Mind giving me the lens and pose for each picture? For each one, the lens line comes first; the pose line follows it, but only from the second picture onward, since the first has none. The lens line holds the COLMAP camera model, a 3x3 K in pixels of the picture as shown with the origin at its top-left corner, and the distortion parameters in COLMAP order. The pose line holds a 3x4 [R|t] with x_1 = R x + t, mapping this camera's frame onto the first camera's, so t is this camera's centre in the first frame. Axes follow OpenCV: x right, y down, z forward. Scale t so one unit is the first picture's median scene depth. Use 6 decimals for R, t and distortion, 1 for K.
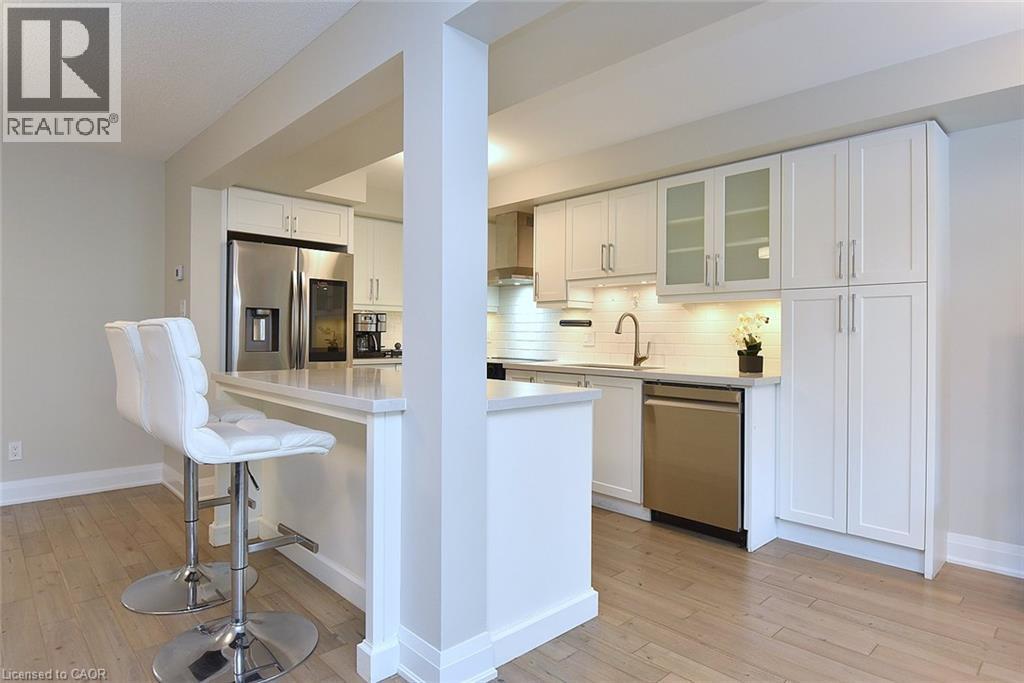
lens RADIAL K [[578.1, 0, 507.0], [0, 578.1, 338.6], [0, 0, 1]] dist [-0.009066, -0.000368]
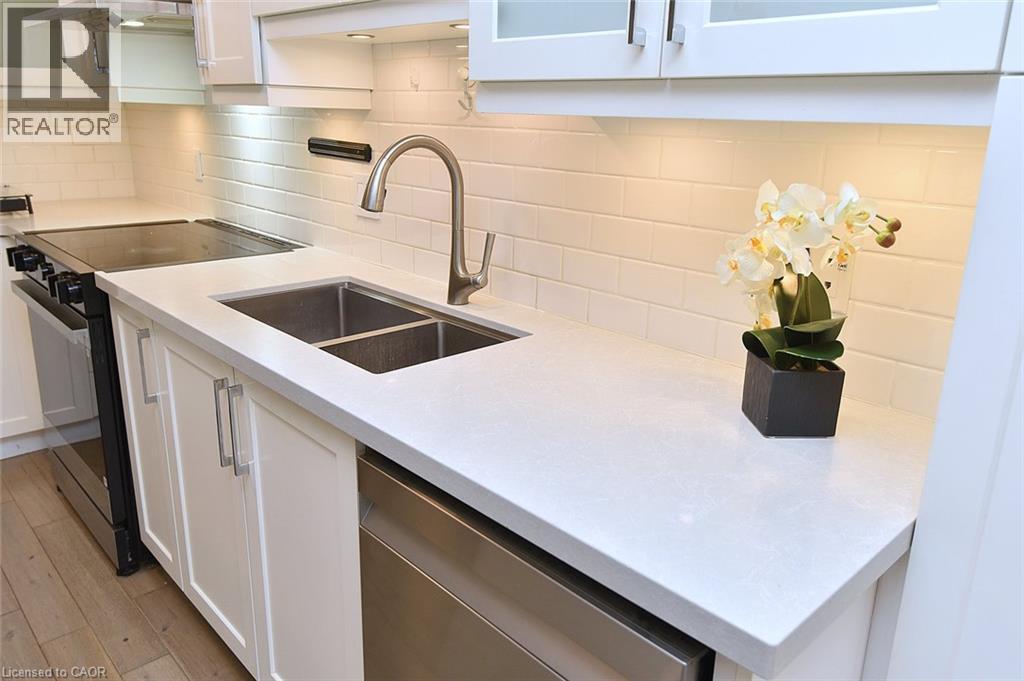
lens RADIAL K [[745.0, 0, 515.3], [0, 745.0, 343.0], [0, 0, 1]] dist [0.007062, 0.000601]
pose [[0.999645, 0.012885, 0.023300, 0.248463], [-0.019038, 0.957687, 0.287182, -0.053387], [-0.018614, -0.287524, 0.957593, 0.585515]]
